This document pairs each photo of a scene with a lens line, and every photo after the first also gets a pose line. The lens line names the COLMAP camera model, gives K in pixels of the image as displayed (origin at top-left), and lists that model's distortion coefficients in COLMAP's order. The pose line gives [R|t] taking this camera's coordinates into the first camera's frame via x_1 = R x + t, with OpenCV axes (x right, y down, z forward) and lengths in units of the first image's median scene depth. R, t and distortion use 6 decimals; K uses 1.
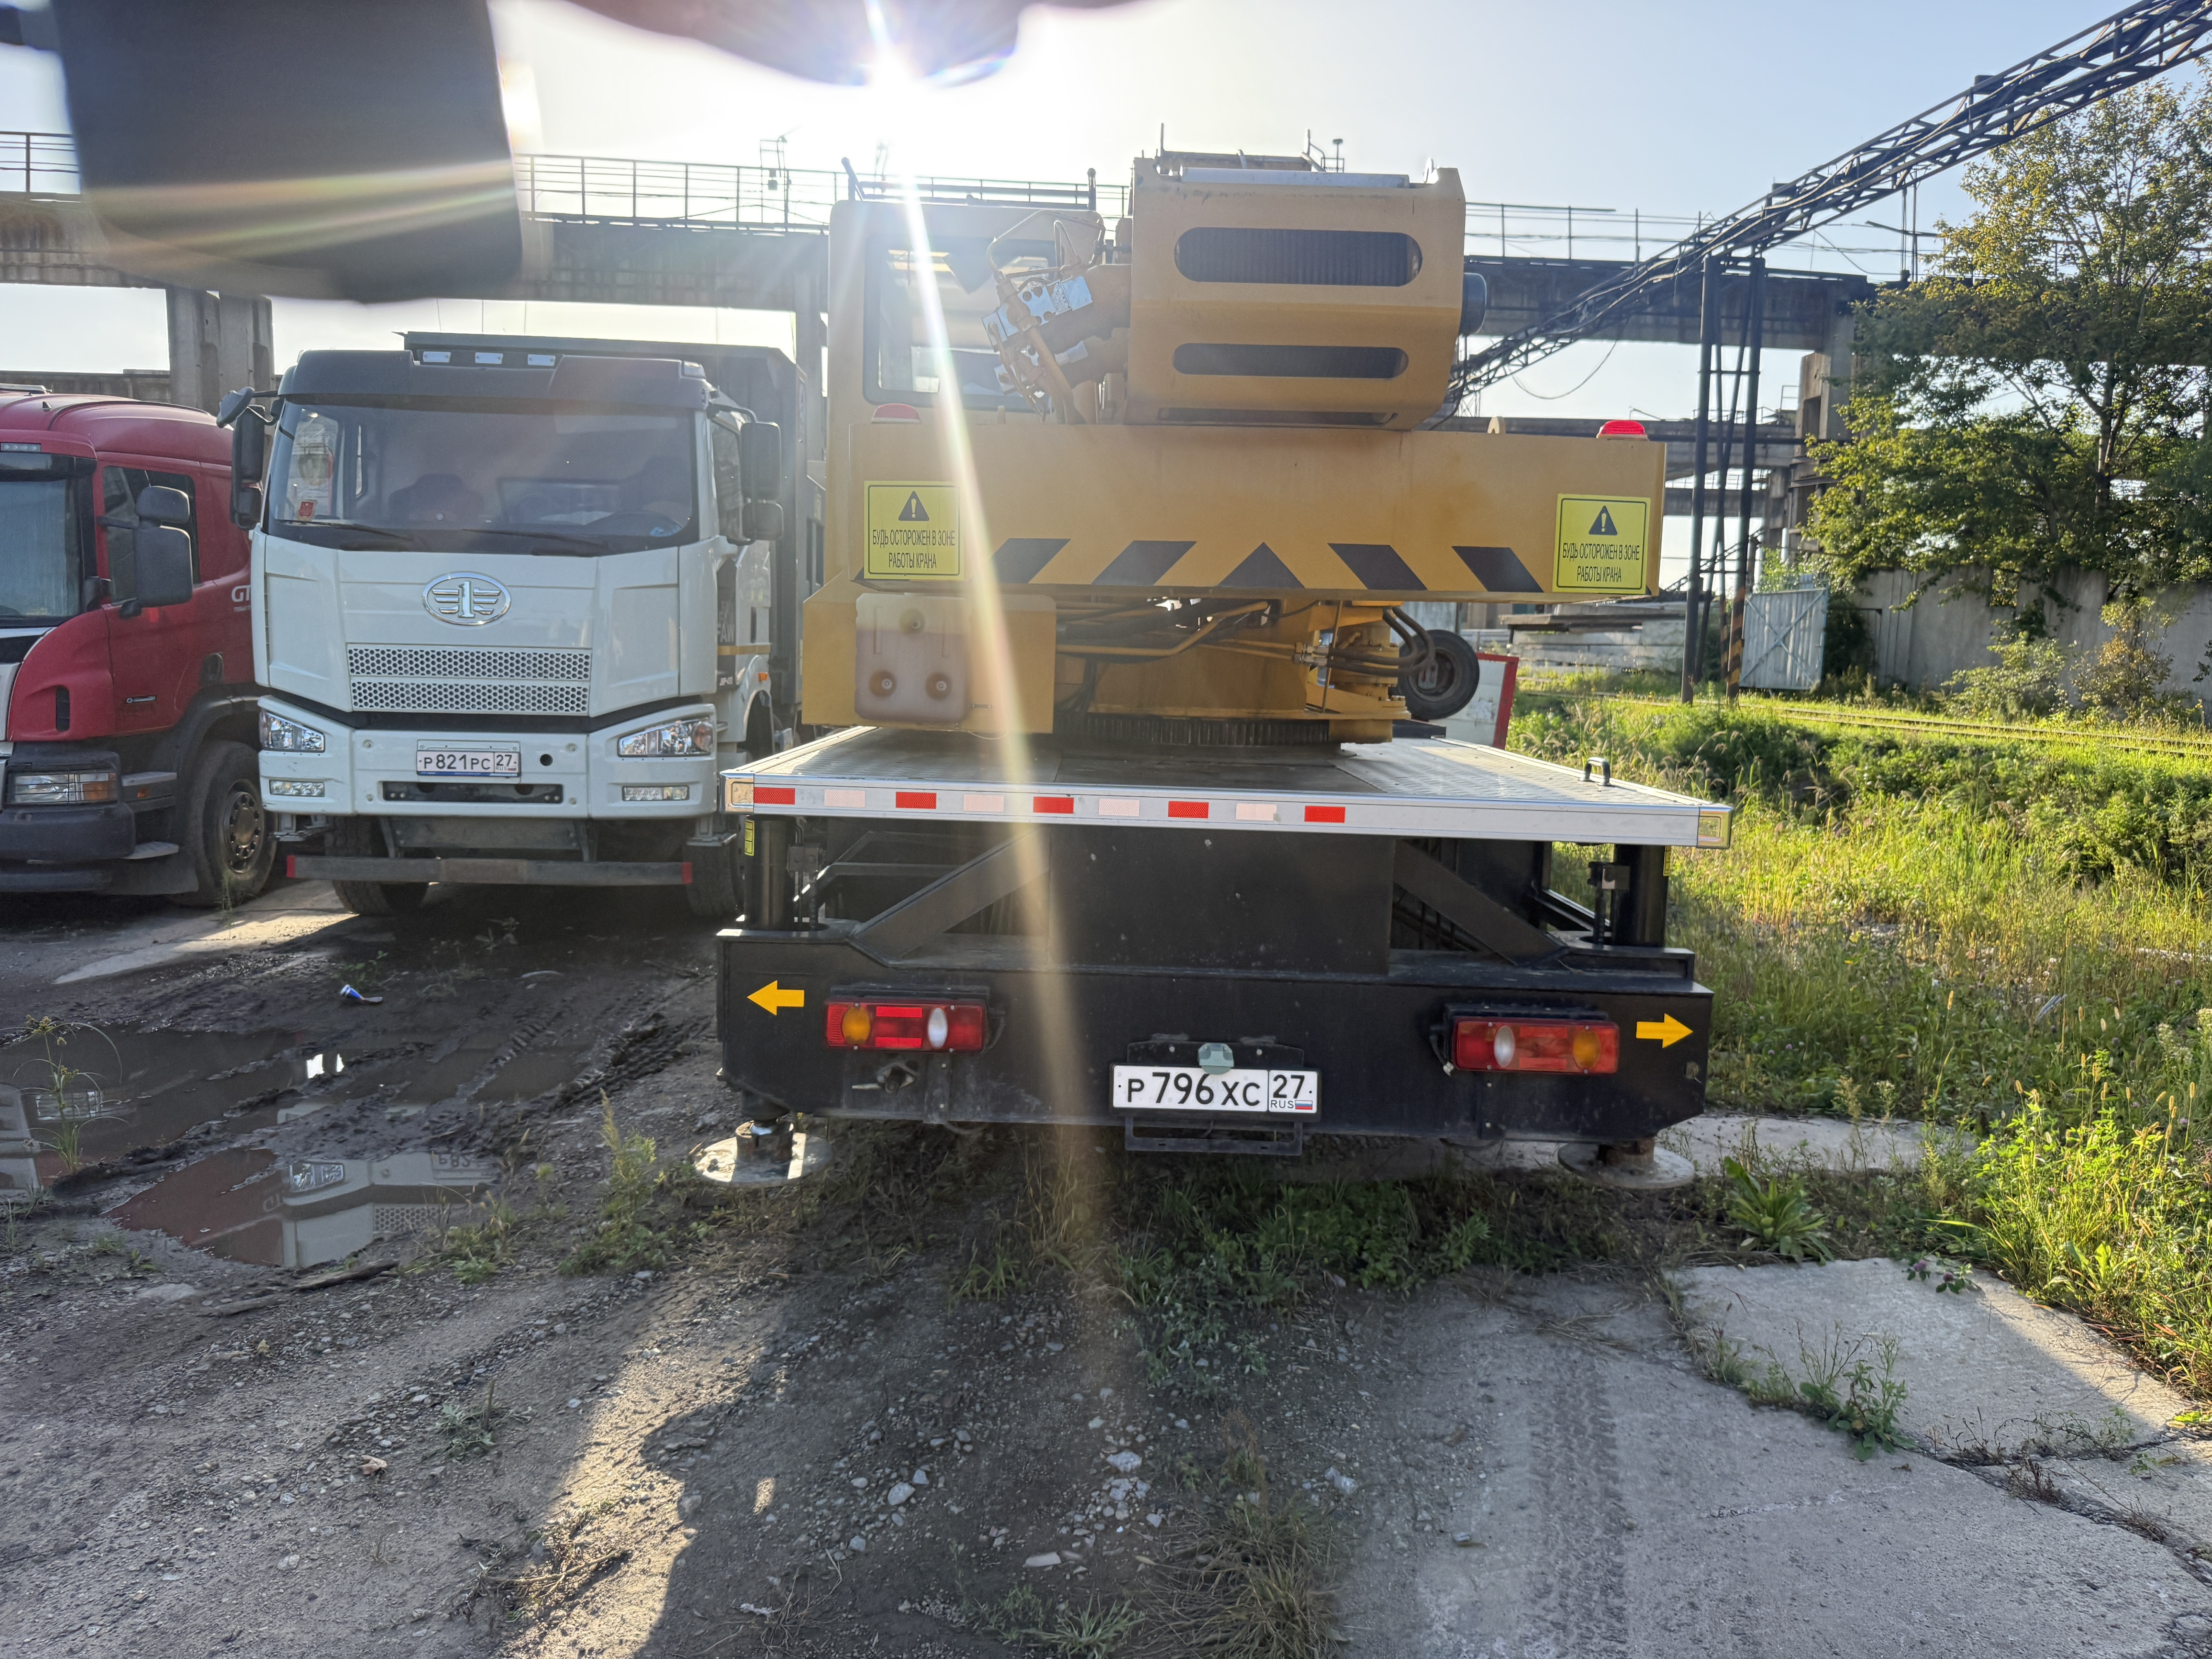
lens RADIAL K [[1581.6, 0, 1096.6], [0, 1581.6, 810.4], [0, 0, 1]] dist [0.054001, -0.089684]
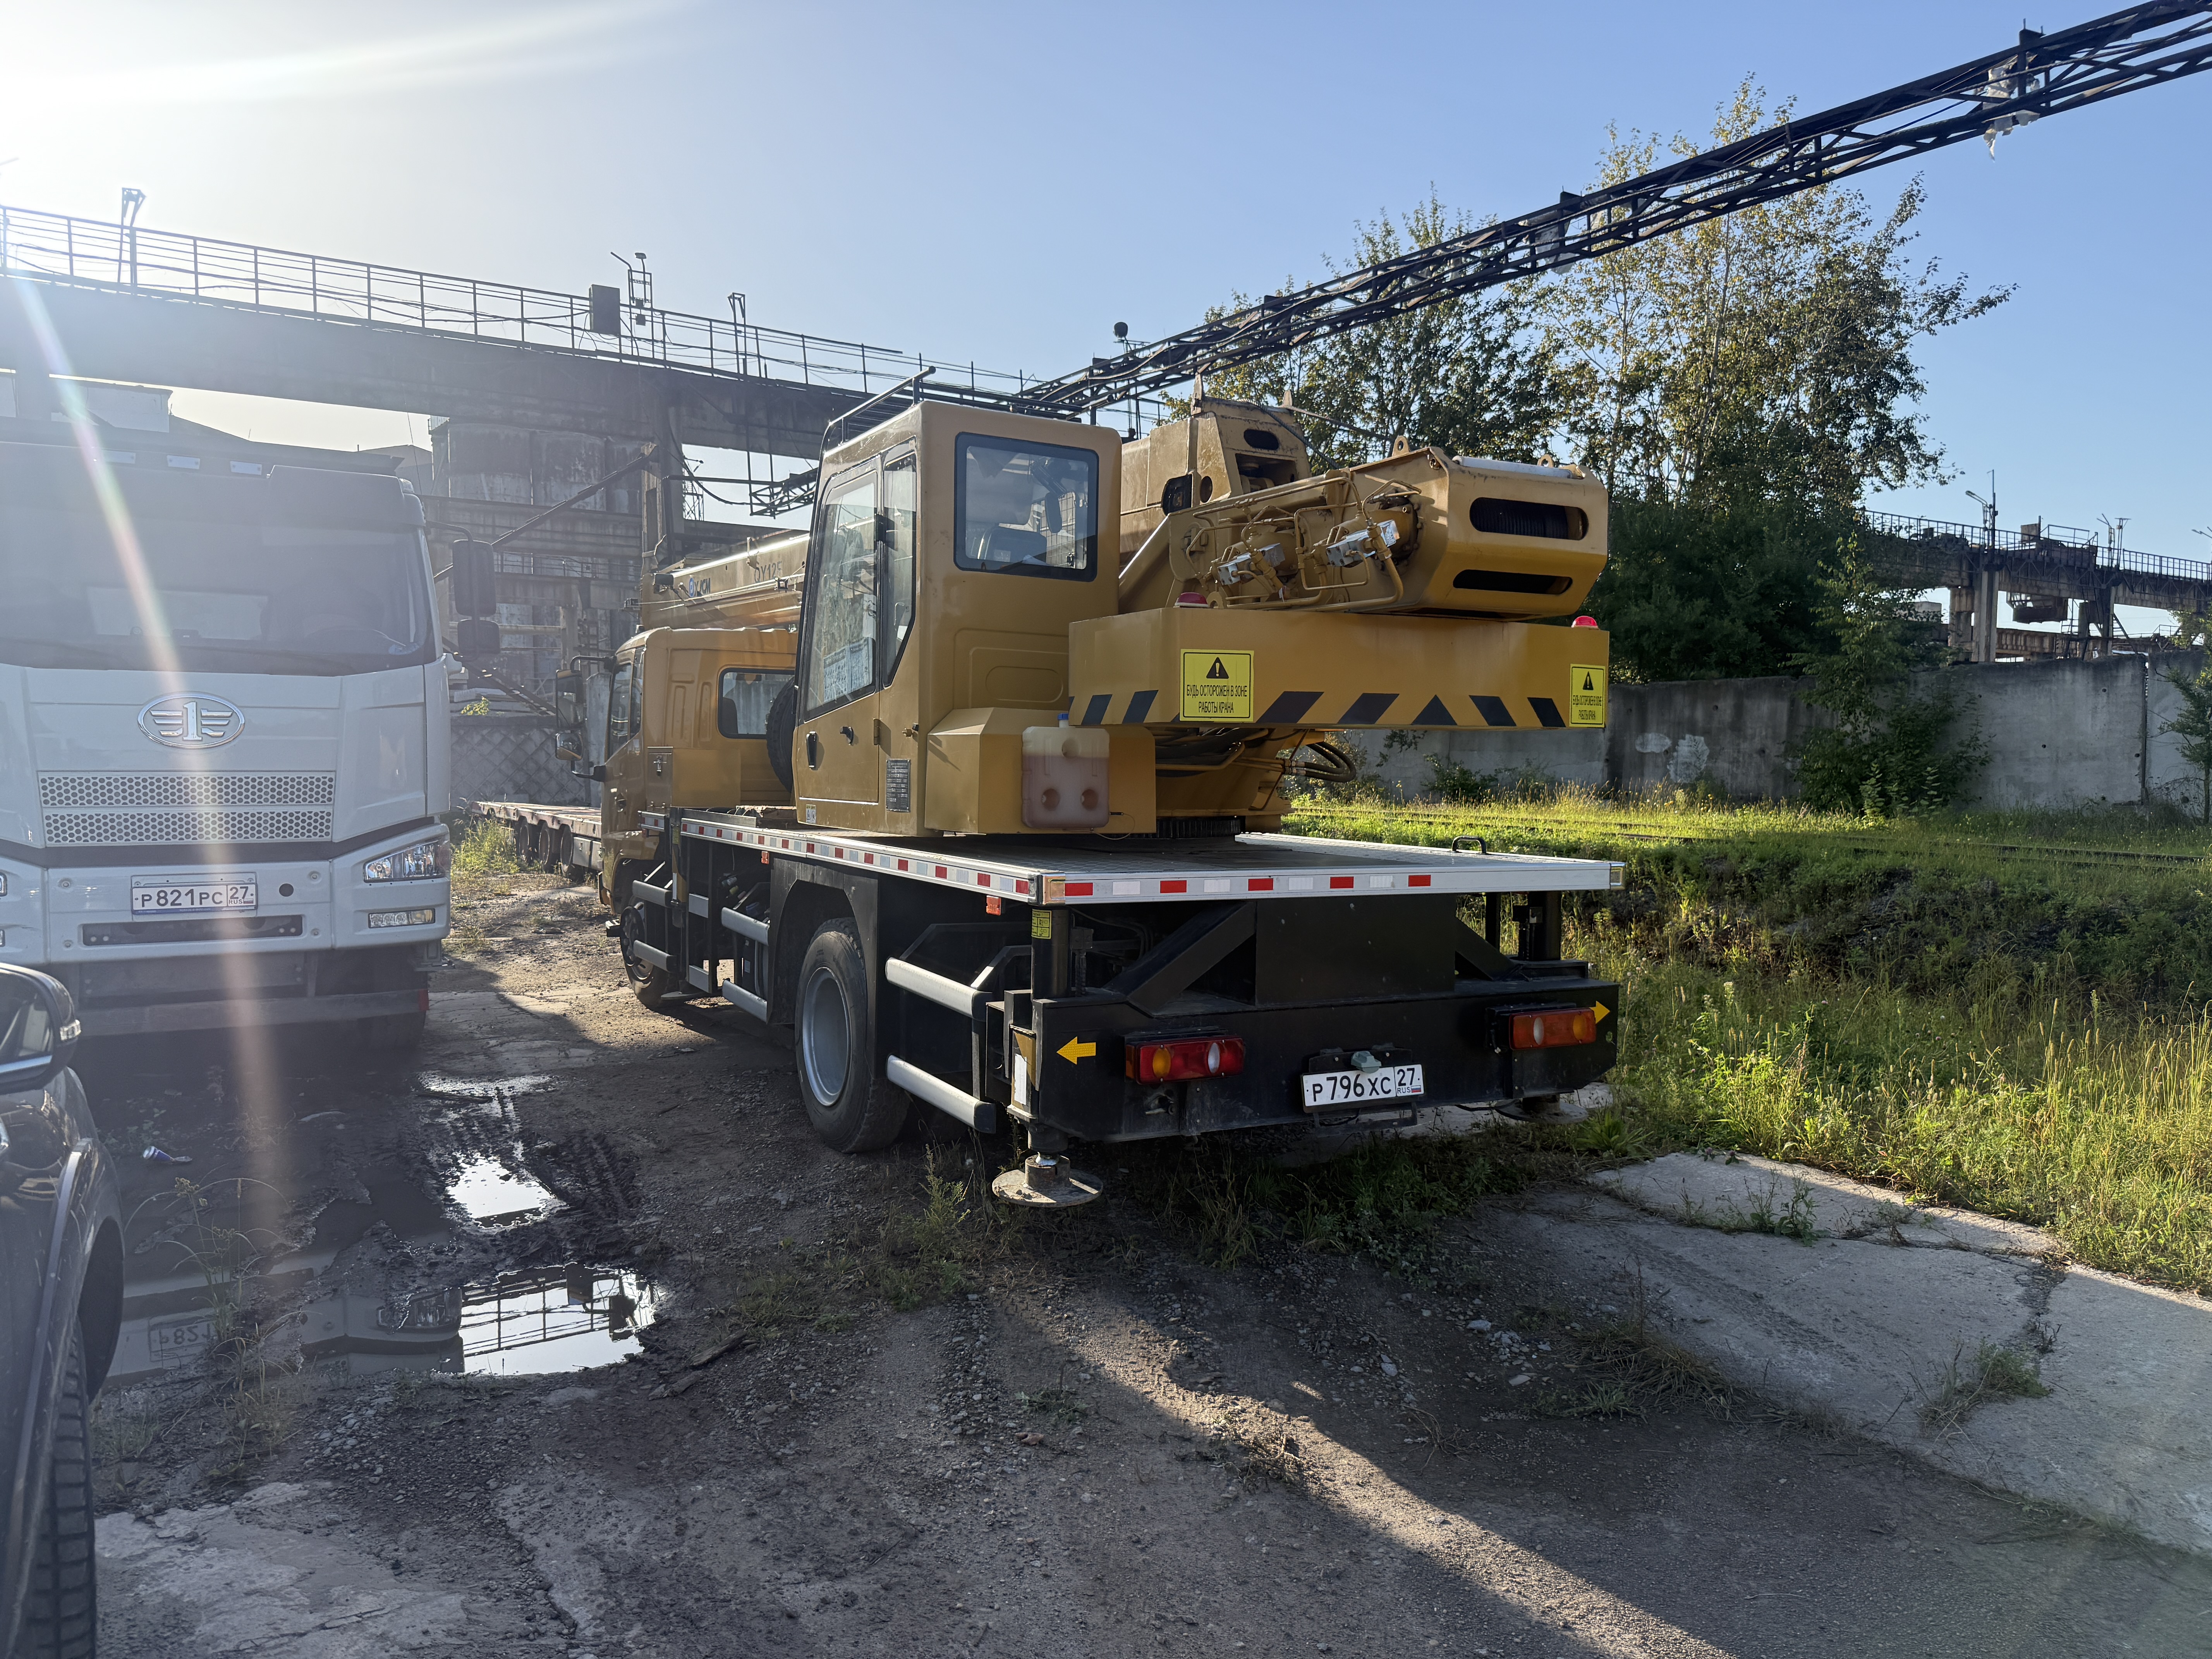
lens RADIAL K [[1581.6, 0, 1096.6], [0, 1581.6, 810.4], [0, 0, 1]] dist [0.054001, -0.089684]
pose [[0.879875, -0.032863, 0.474067, -0.775765], [0.061536, 0.997086, -0.045092, -0.014052], [-0.471204, 0.068848, 0.879333, -0.118940]]
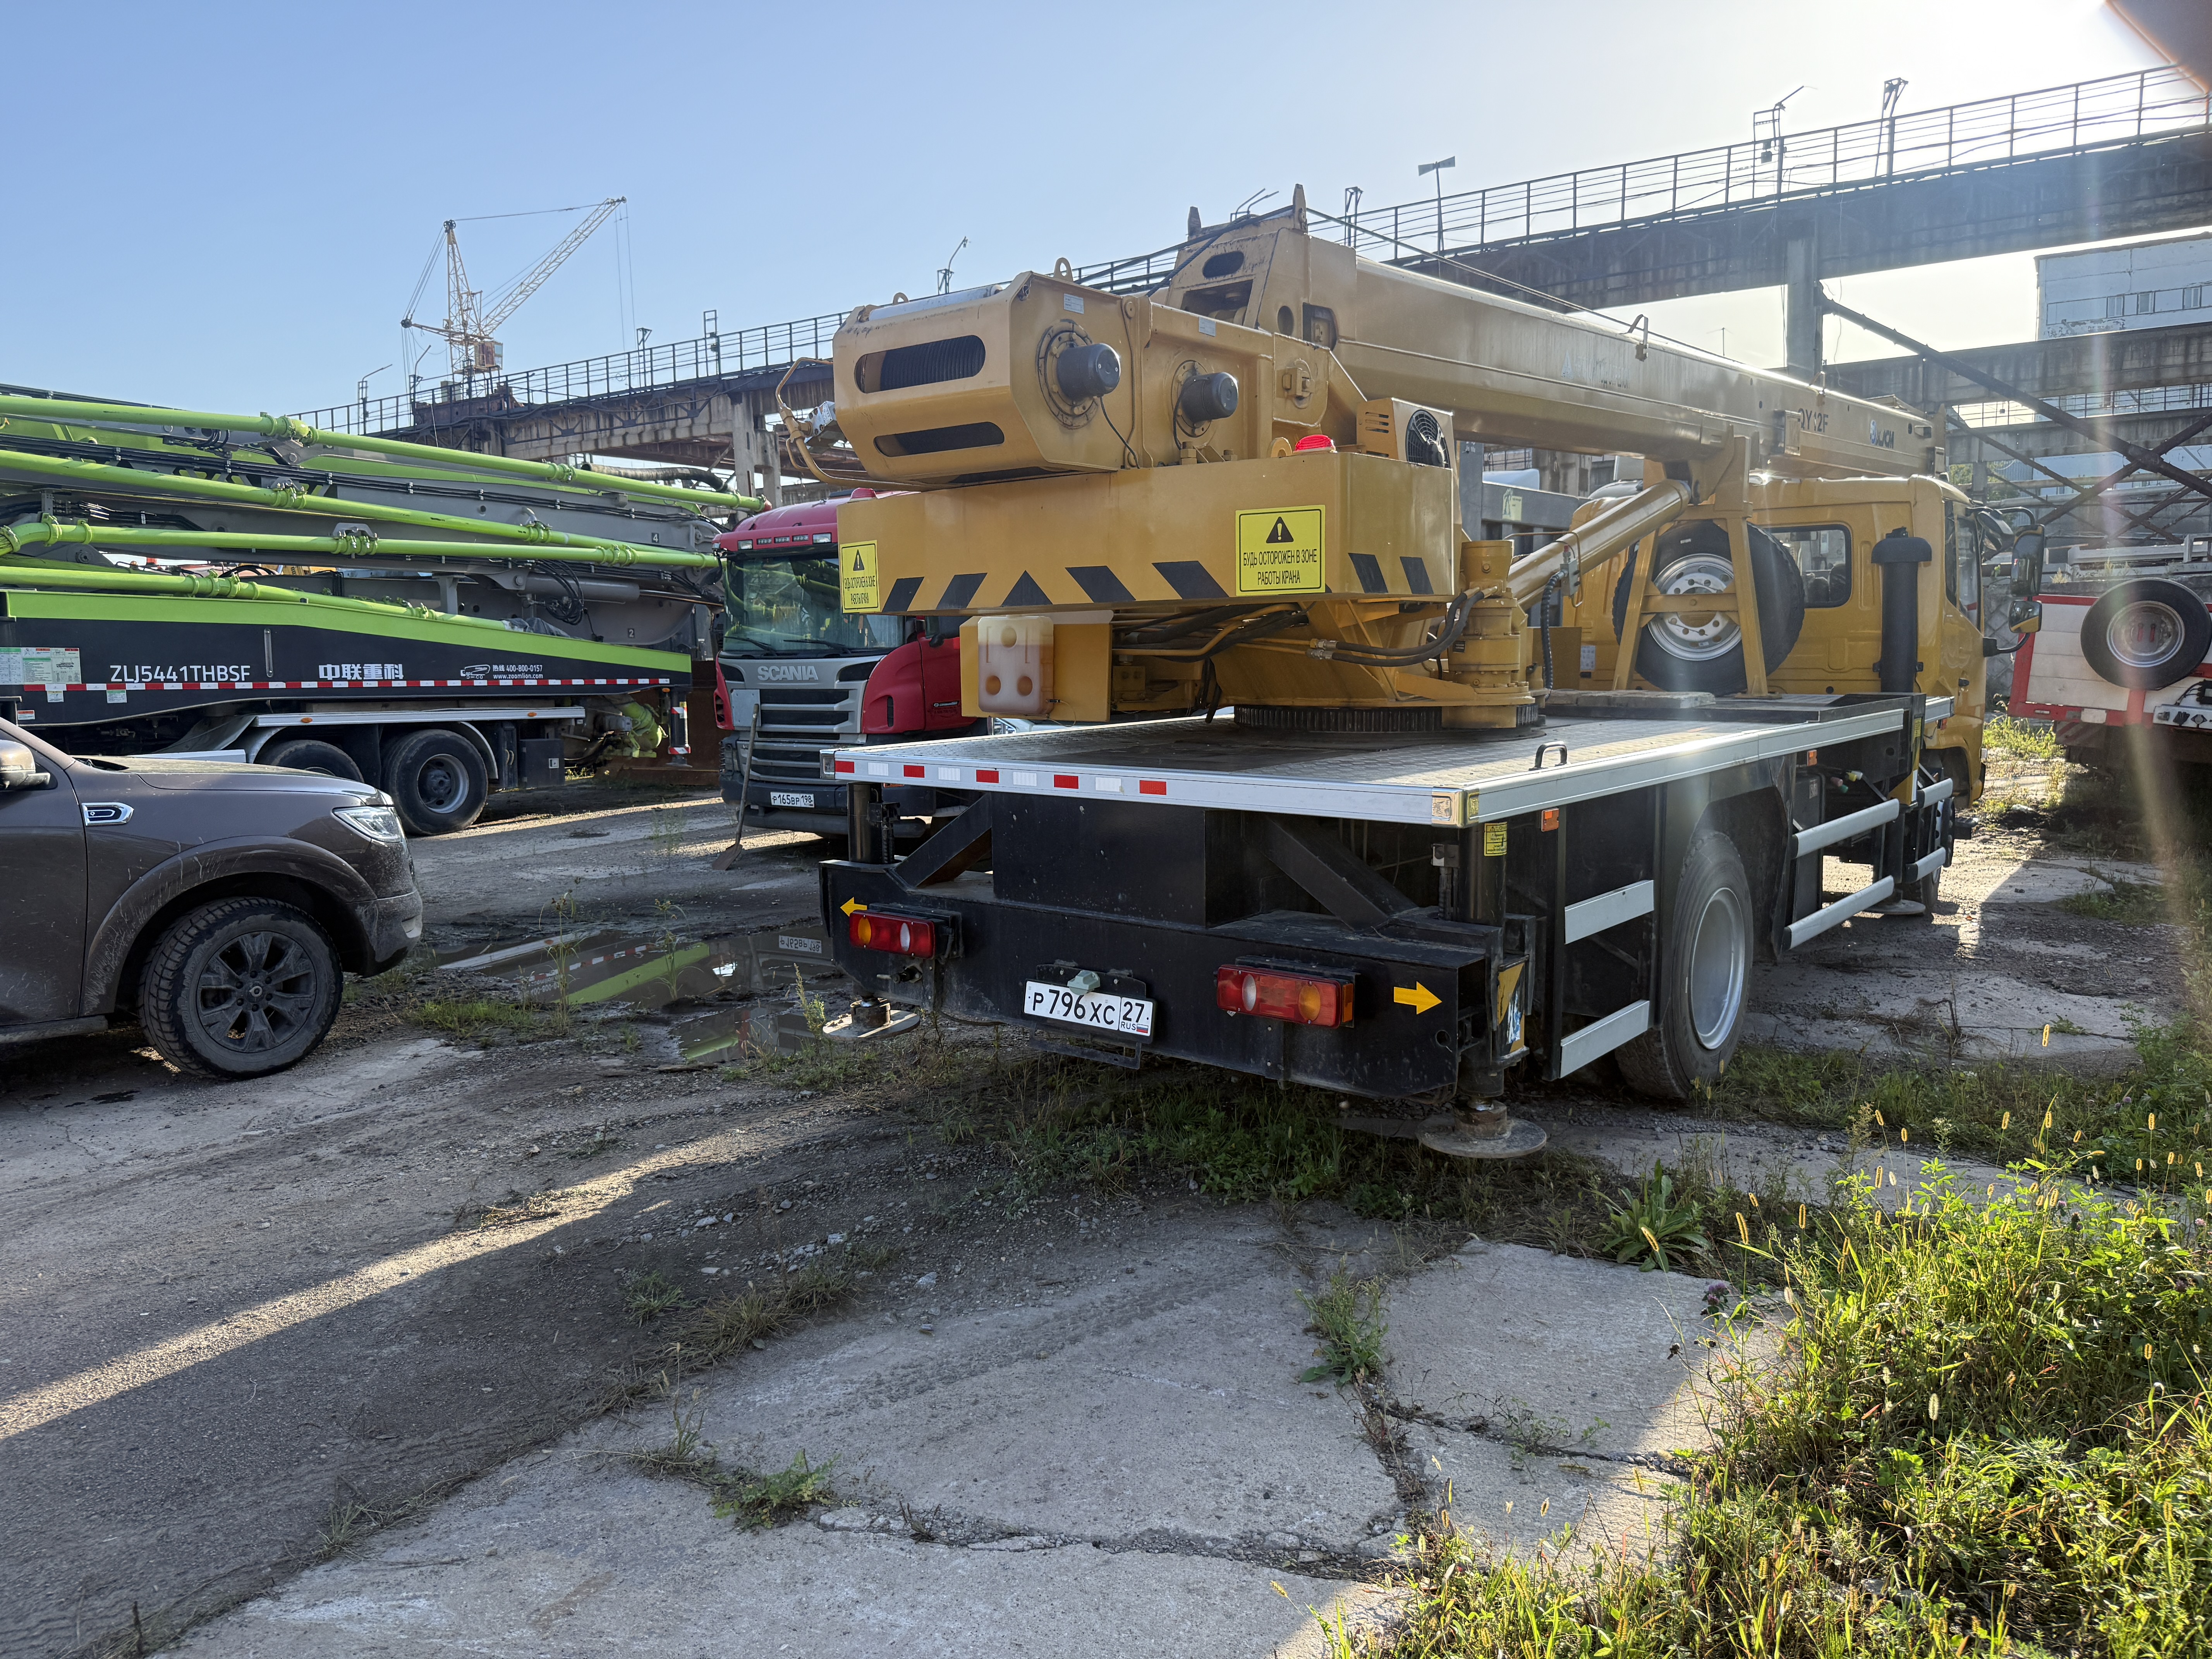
lens RADIAL K [[1557.2, 0, 1091.7], [0, 1557.2, 813.7], [0, 0, 1]] dist [0.089964, -0.158669]
pose [[0.771230, 0.031103, -0.635796, 0.851083], [-0.027251, 0.999503, 0.015839, 0.004351], [0.635973, 0.005110, 0.771694, 0.057778]]
